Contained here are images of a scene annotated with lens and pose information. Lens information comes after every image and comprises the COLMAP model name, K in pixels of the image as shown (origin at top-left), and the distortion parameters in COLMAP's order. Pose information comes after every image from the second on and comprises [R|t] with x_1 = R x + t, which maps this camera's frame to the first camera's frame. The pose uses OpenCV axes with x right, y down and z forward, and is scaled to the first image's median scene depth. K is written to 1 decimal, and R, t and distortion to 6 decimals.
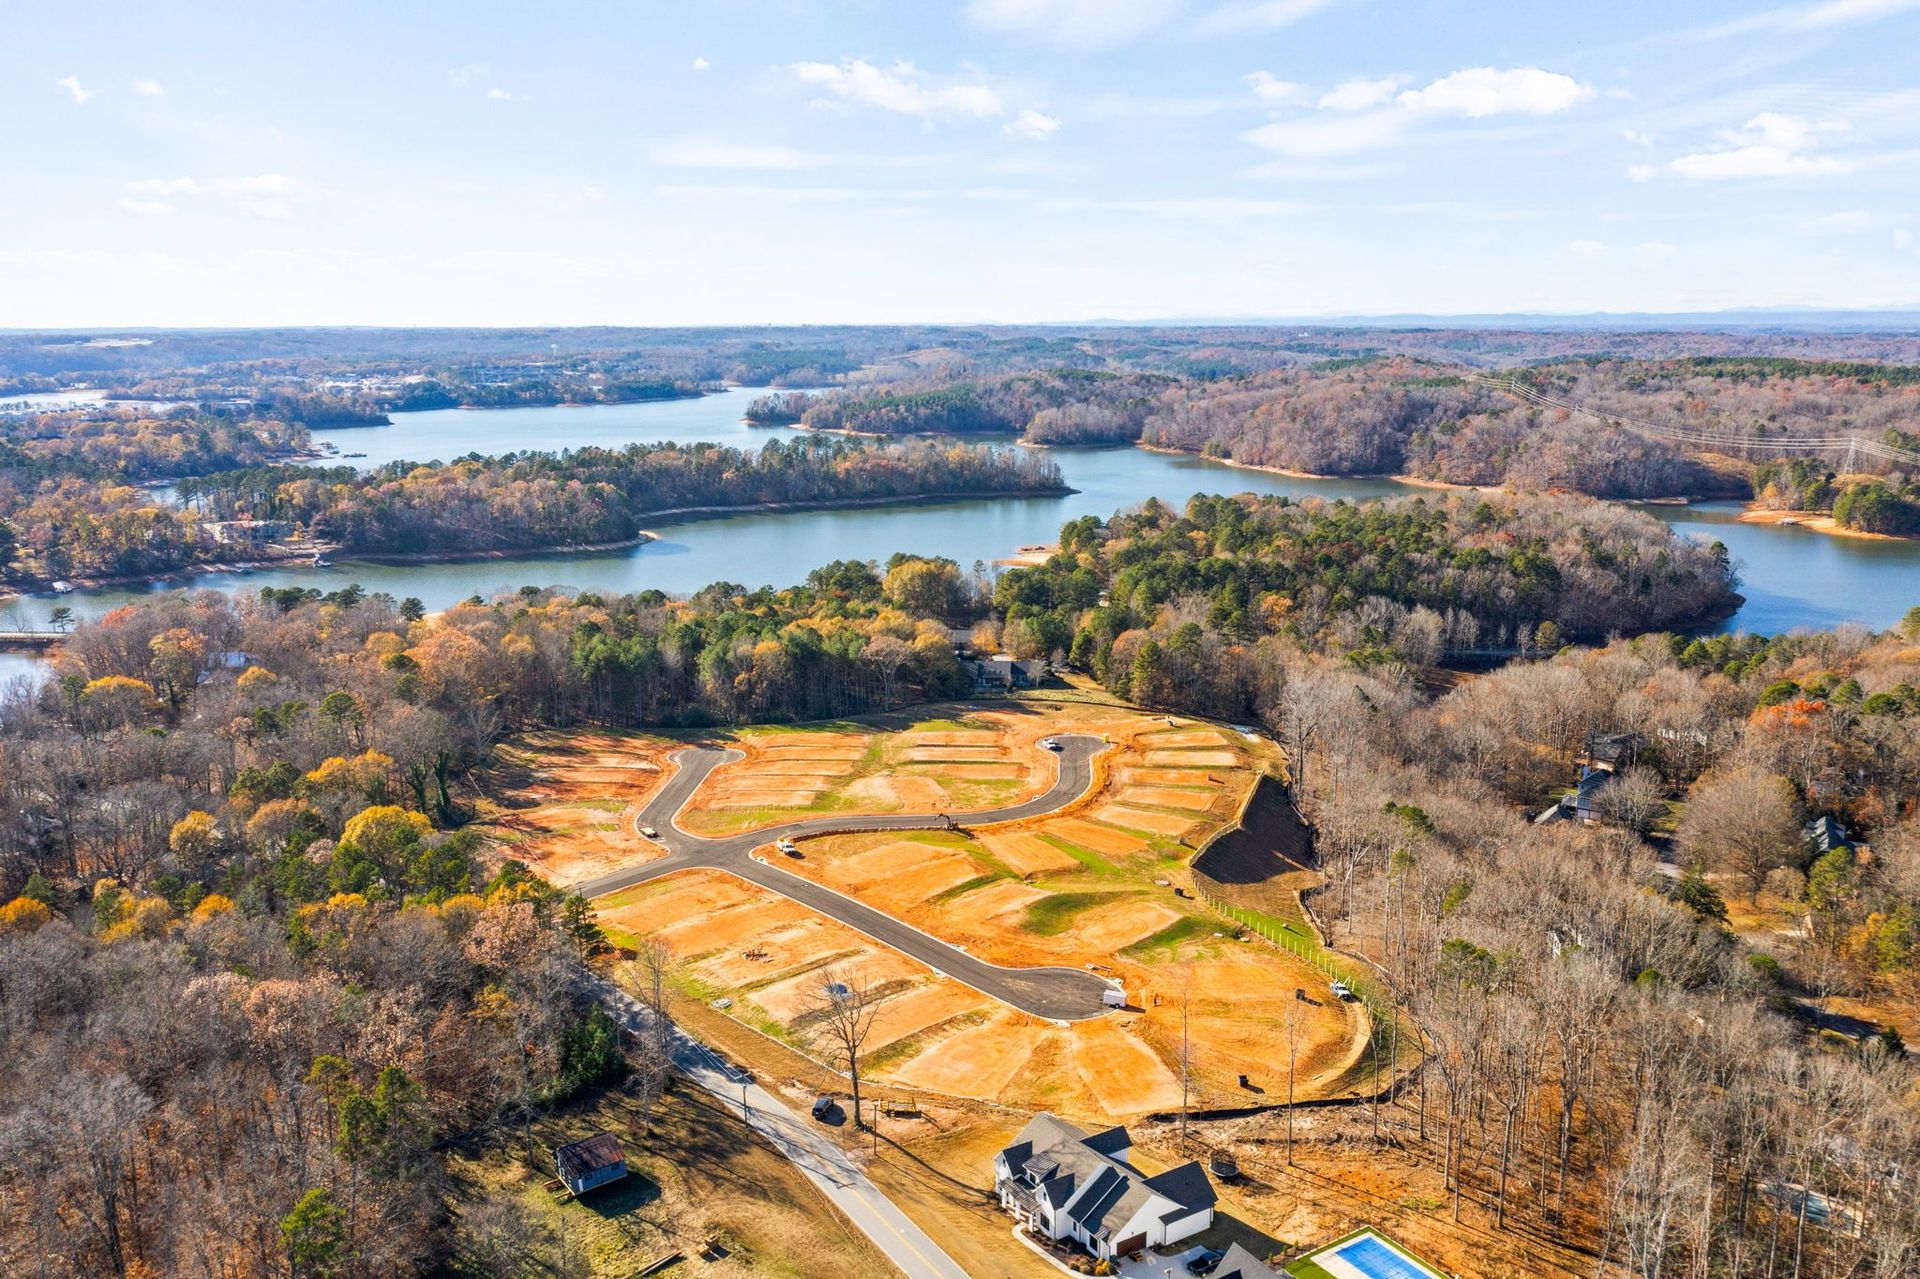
lens RADIAL K [[1503.4, 0, 960.0], [0, 1503.4, 639.5], [0, 0, 1]] dist [-0.015100, 0.009828]
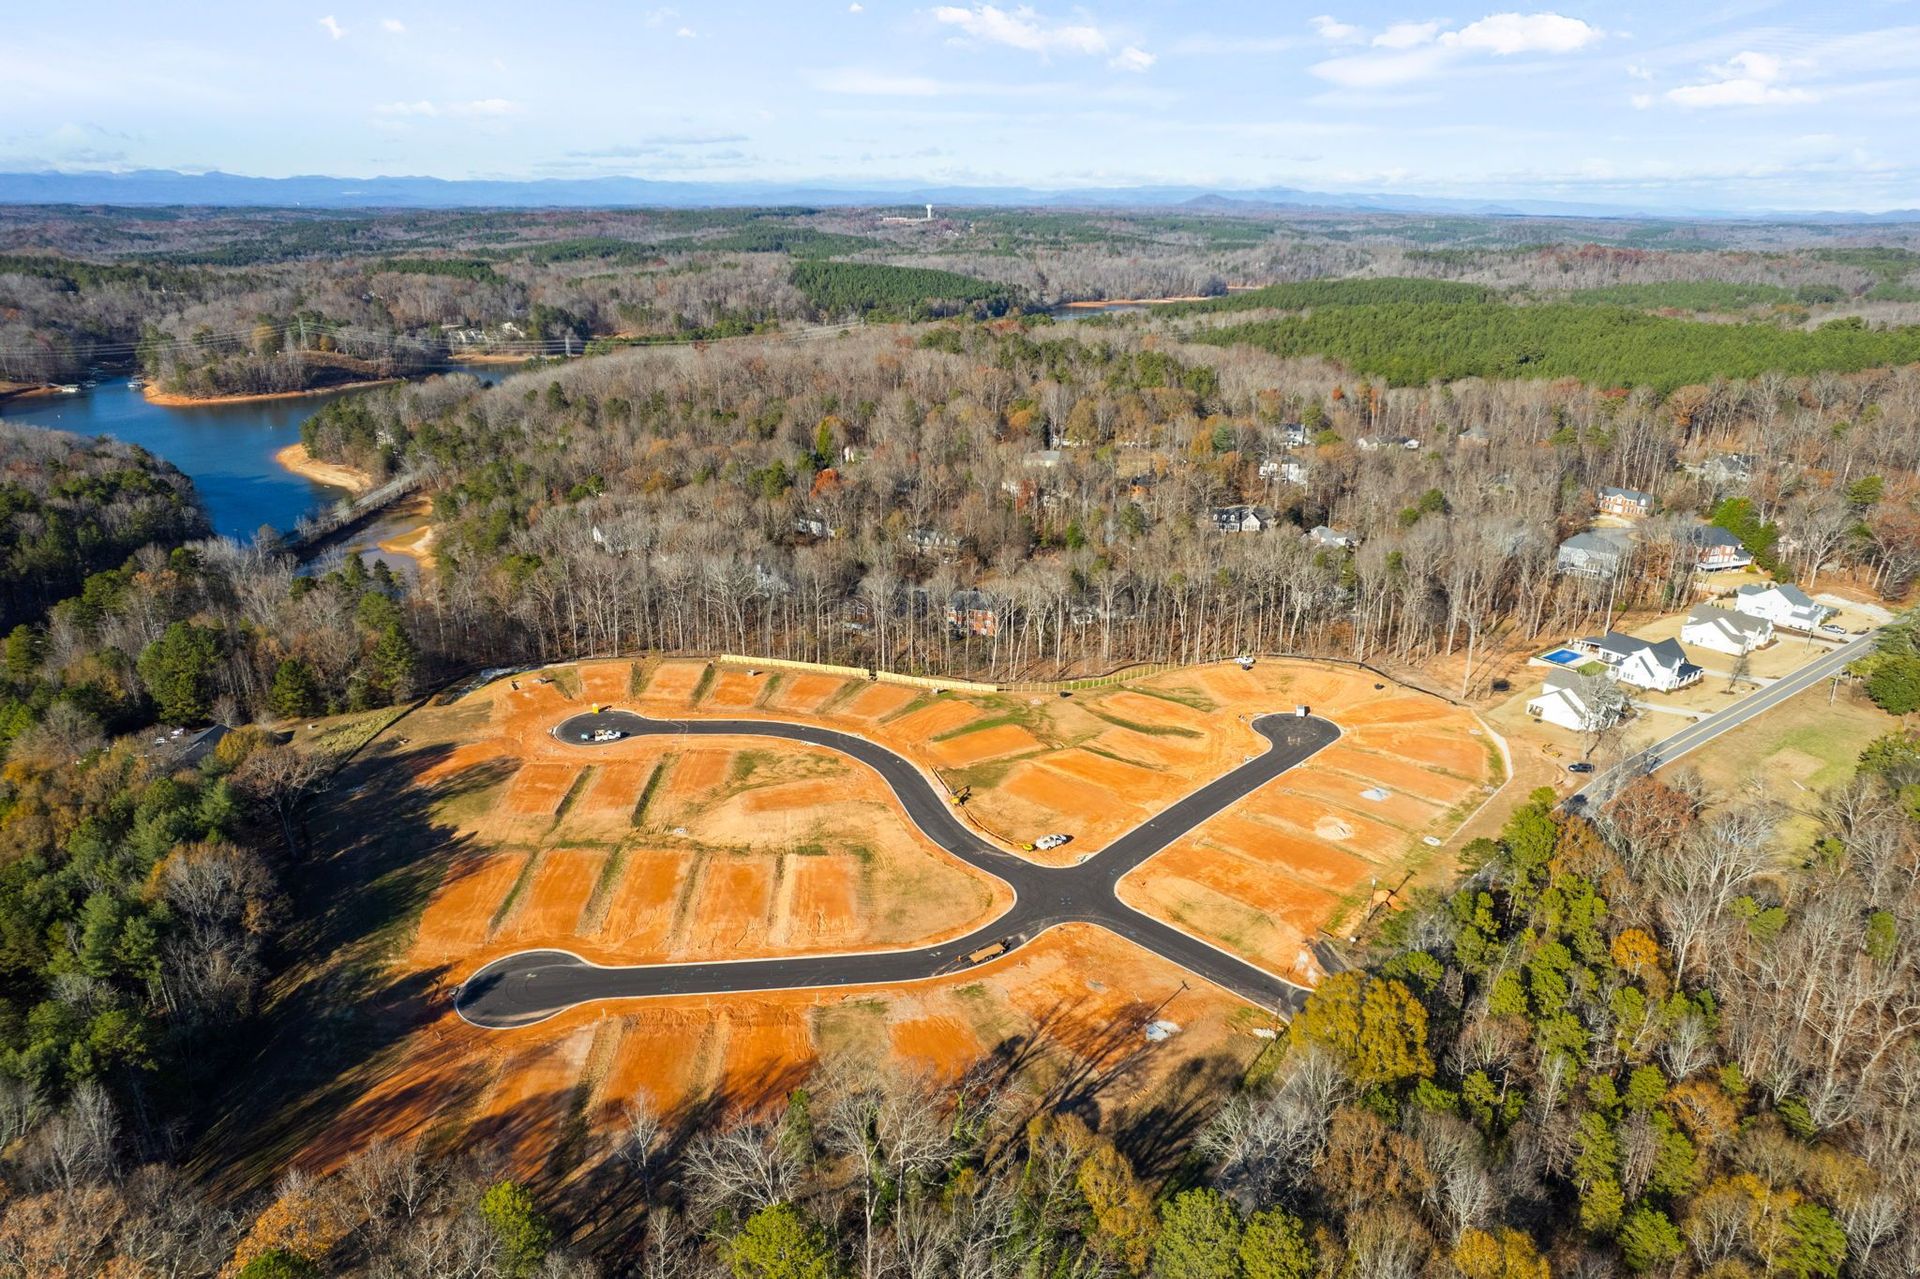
lens RADIAL K [[1226.5, 0, 954.5], [0, 1226.5, 634.1], [0, 0, 1]] dist [-0.076573, 0.070986]
pose [[-0.072414, -0.330914, 0.940878, -0.418914], [0.196658, 0.920098, 0.338741, -0.127505], [-0.977794, 0.209561, -0.001551, 0.582149]]
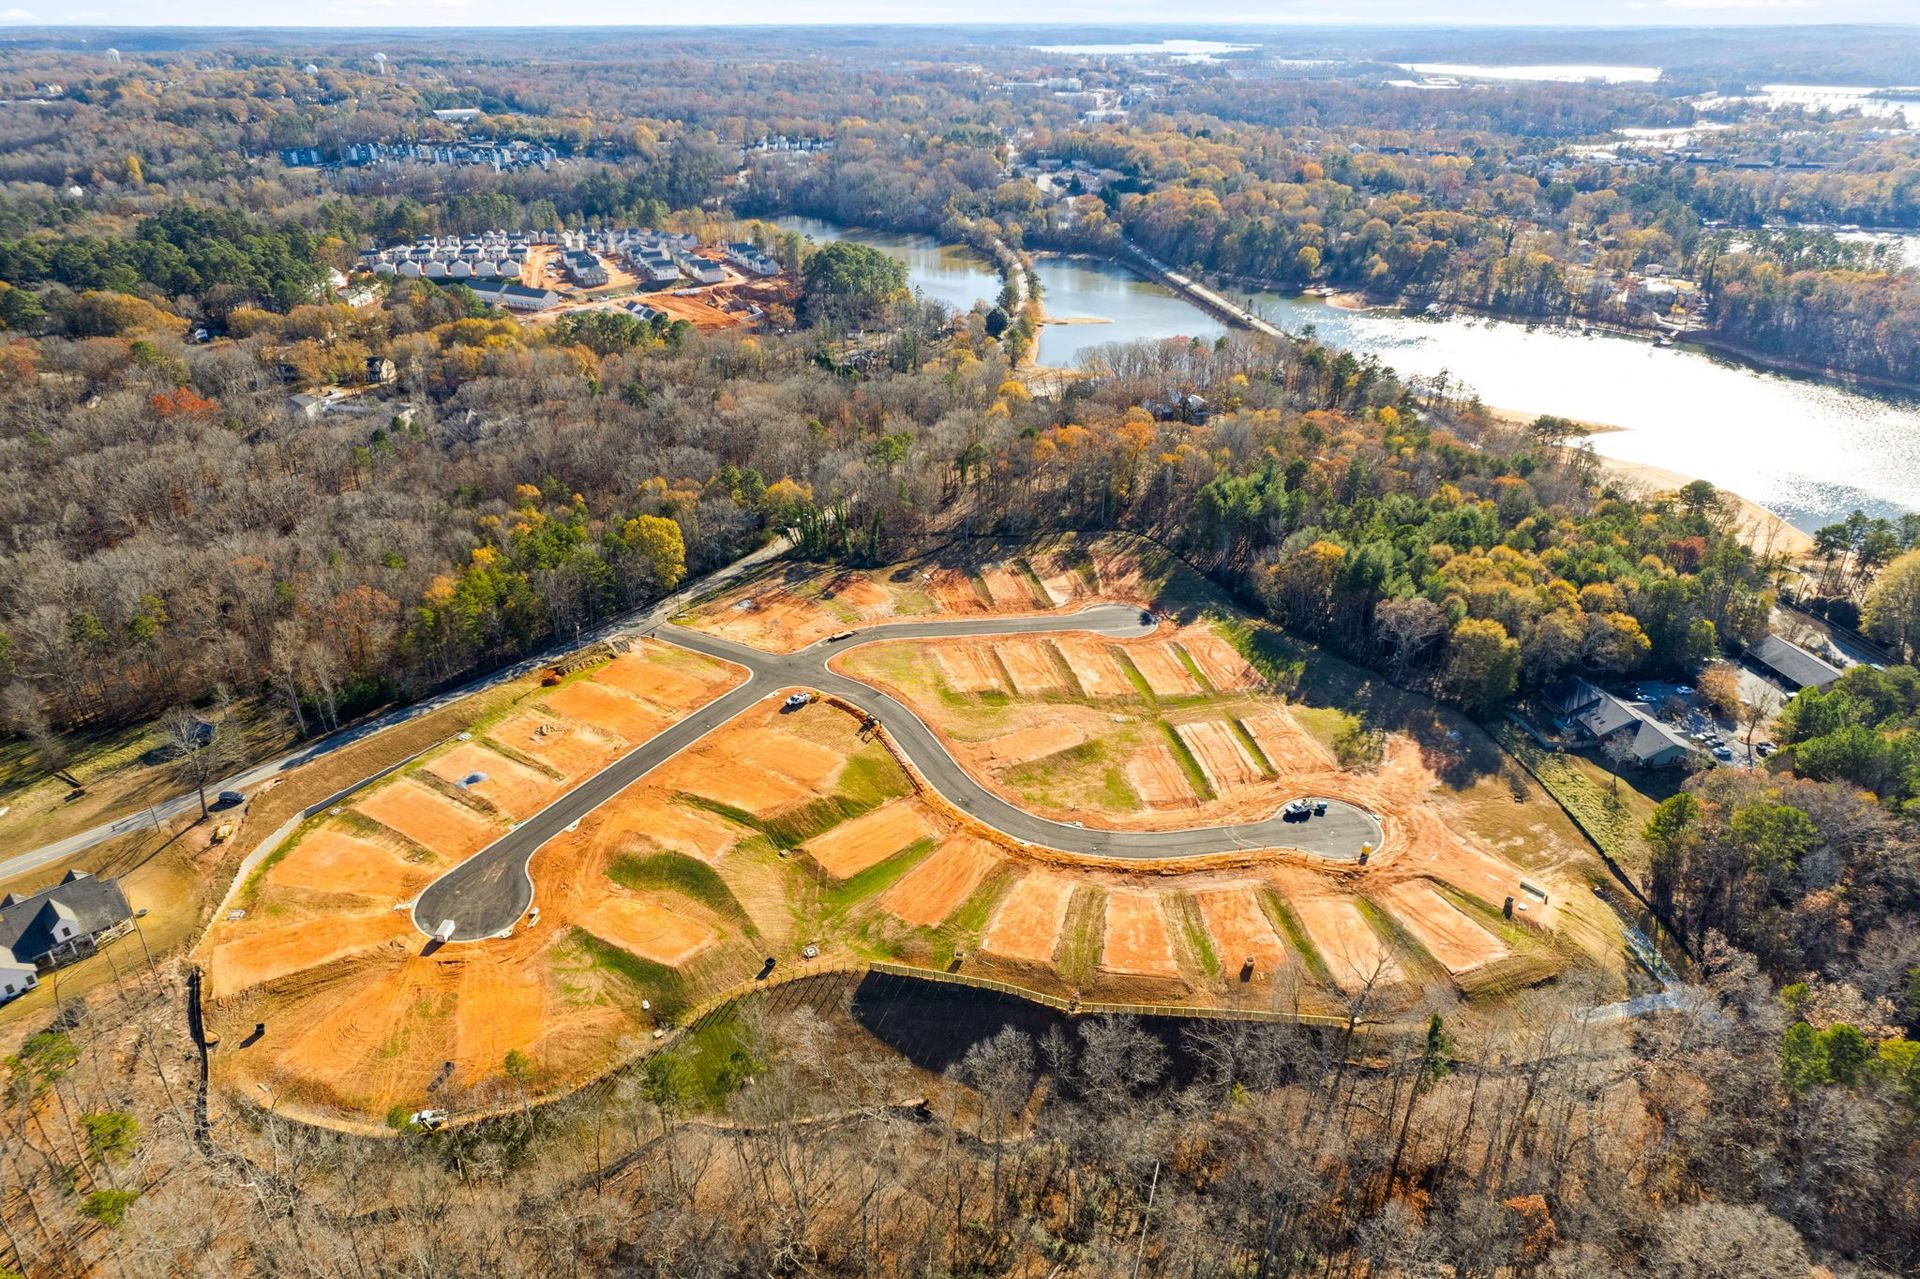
lens RADIAL K [[1231.8, 0, 955.0], [0, 1231.8, 641.7], [0, 0, 1]] dist [-0.059912, 0.044436]
pose [[0.237656, 0.448319, -0.861702, 0.364659], [-0.199273, 0.890752, 0.408474, -0.156312], [0.950689, 0.074637, 0.301030, 0.474024]]
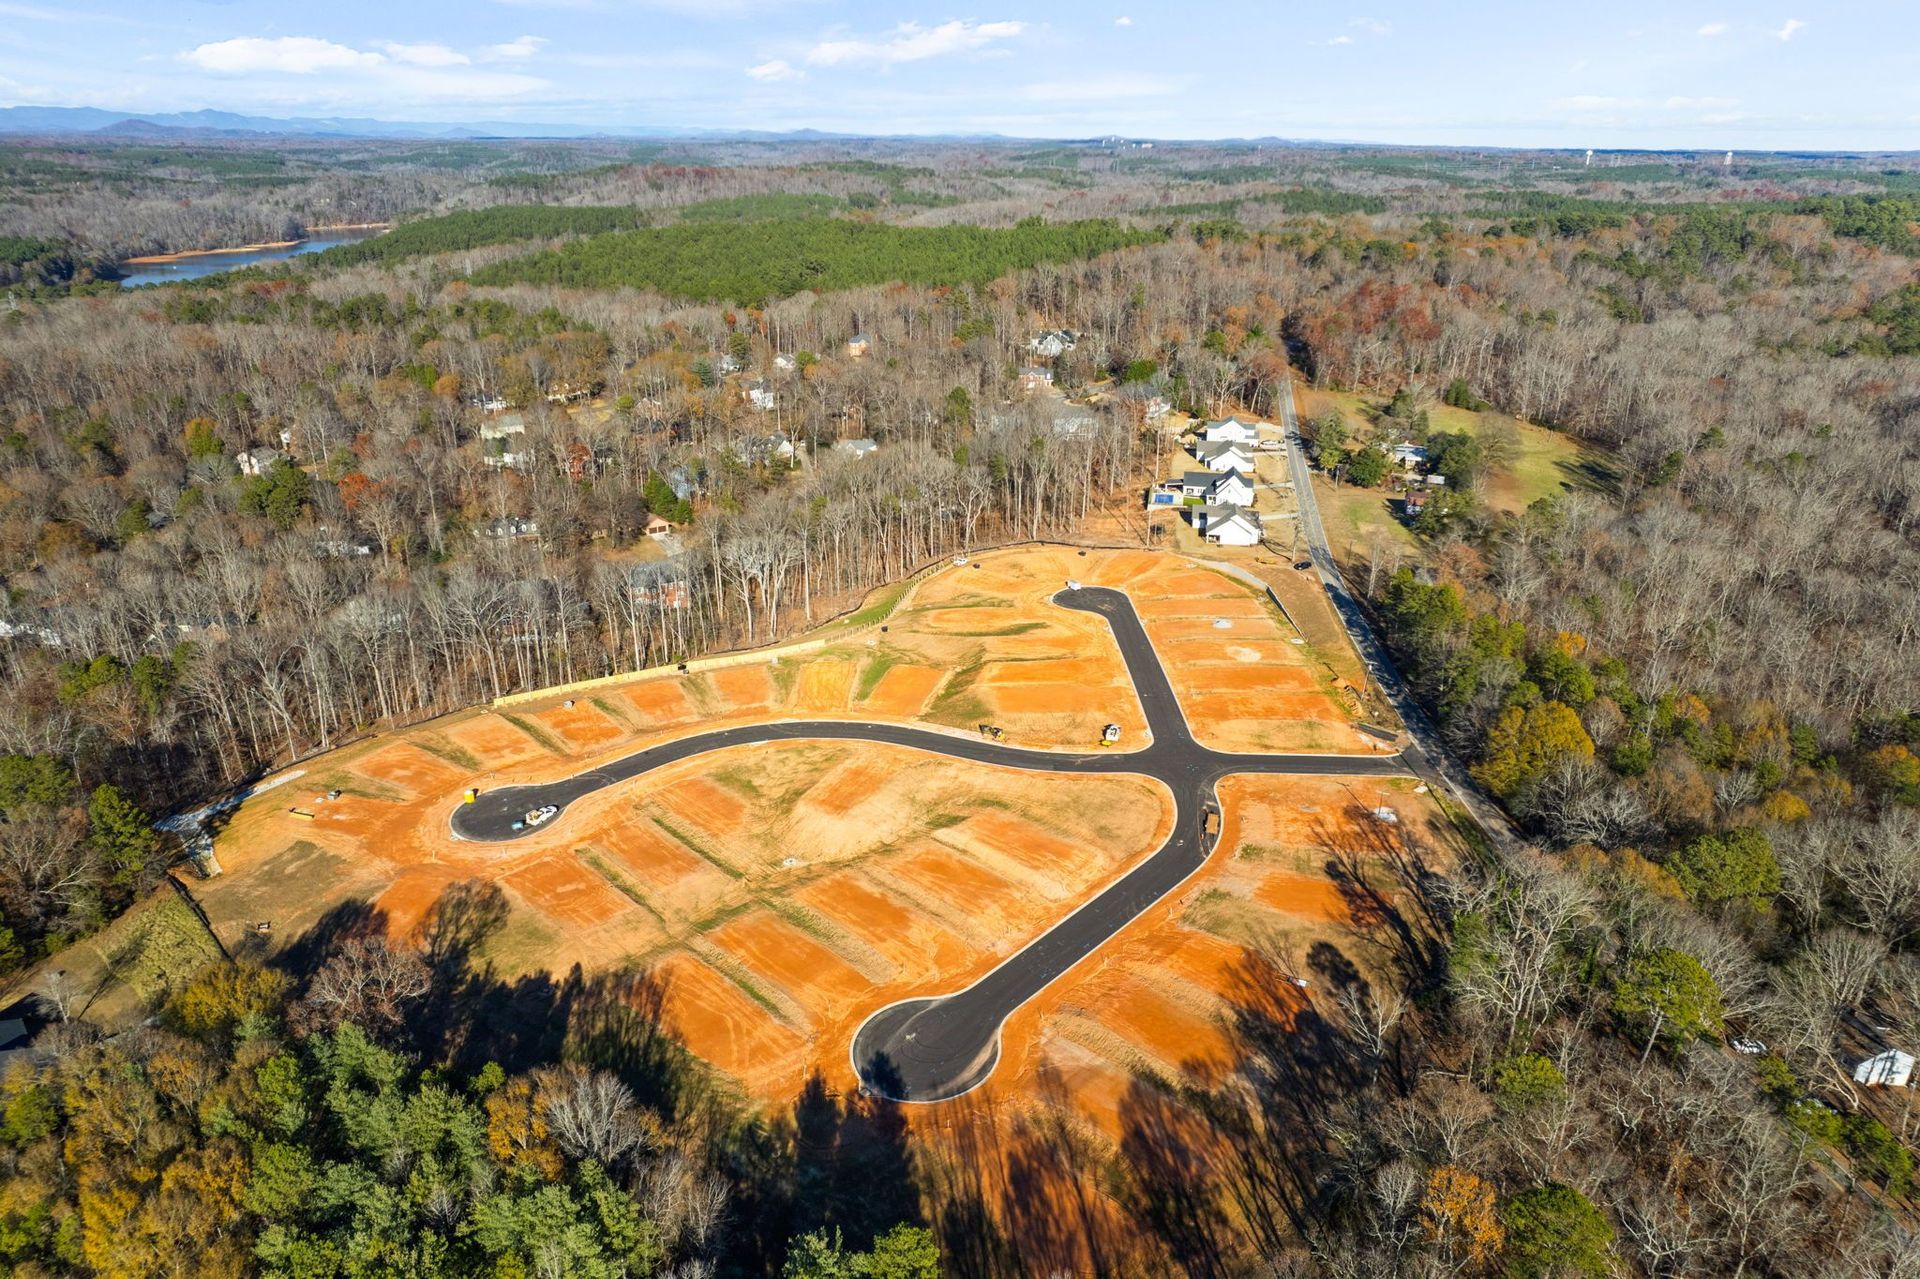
lens RADIAL K [[1243.5, 0, 956.3], [0, 1243.5, 640.2], [0, 0, 1]] dist [-0.070254, 0.061783]
pose [[-0.740960, -0.257080, 0.620394, -0.290915], [0.132462, 0.849725, 0.510315, -0.184769], [-0.658355, 0.460301, -0.595559, 0.851791]]
